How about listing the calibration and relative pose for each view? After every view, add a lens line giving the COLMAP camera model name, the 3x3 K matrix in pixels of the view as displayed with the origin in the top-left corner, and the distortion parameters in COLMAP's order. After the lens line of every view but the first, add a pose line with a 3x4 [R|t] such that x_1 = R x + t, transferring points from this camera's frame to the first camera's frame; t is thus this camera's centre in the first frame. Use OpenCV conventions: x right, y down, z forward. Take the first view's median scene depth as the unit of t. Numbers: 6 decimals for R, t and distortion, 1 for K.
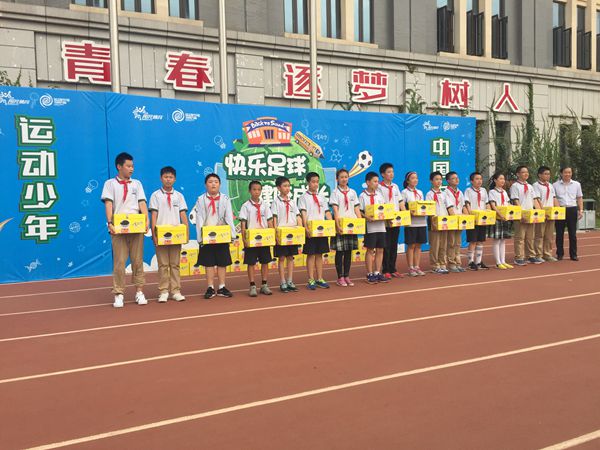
lens RADIAL K [[514.0, 0, 301.9], [0, 514.0, 220.7], [0, 0, 1]] dist [0.072671, -0.107110]
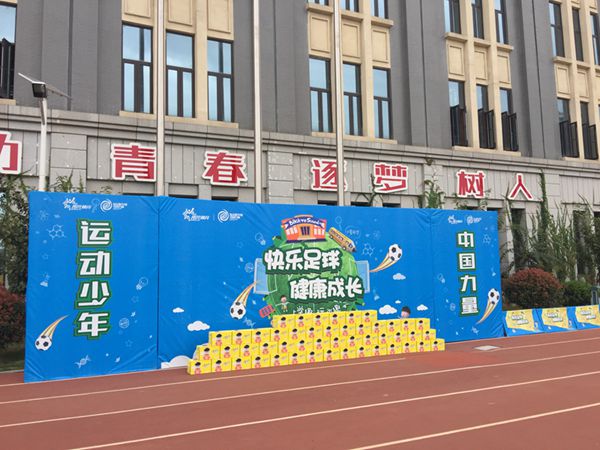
lens RADIAL K [[507.9, 0, 306.1], [0, 507.9, 216.0], [0, 0, 1]] dist [0.066342, -0.083954]
pose [[0.999904, -0.002934, -0.013531, -0.035388], [0.000805, 0.987957, -0.154729, -0.025905], [0.013822, 0.154703, 0.987864, -0.030843]]
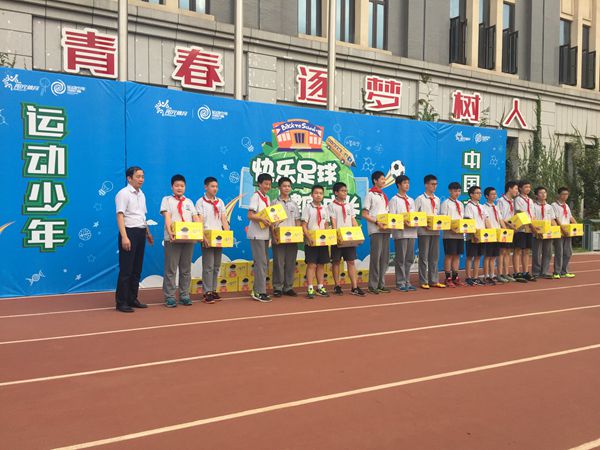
lens RADIAL K [[514.0, 0, 303.5], [0, 514.0, 224.9], [0, 0, 1]] dist [0.072671, -0.107110]
pose [[0.997811, 0.030607, 0.058614, -0.077807], [-0.029834, 0.999457, -0.014014, -0.001486], [-0.059011, 0.012235, 0.998182, 0.069287]]
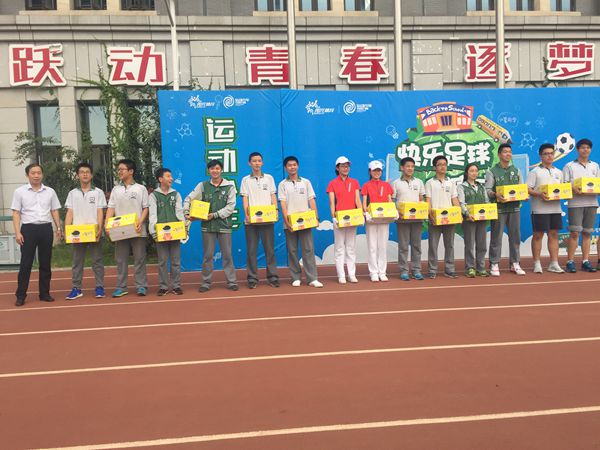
lens RADIAL K [[514.0, 0, 296.8], [0, 514.0, 220.3], [0, 0, 1]] dist [0.072671, -0.107110]
pose [[0.939295, 0.003000, -0.343097, 0.001527], [-0.001745, 0.999991, 0.003967, 0.004609], [0.343106, -0.003127, 0.939292, 0.033741]]
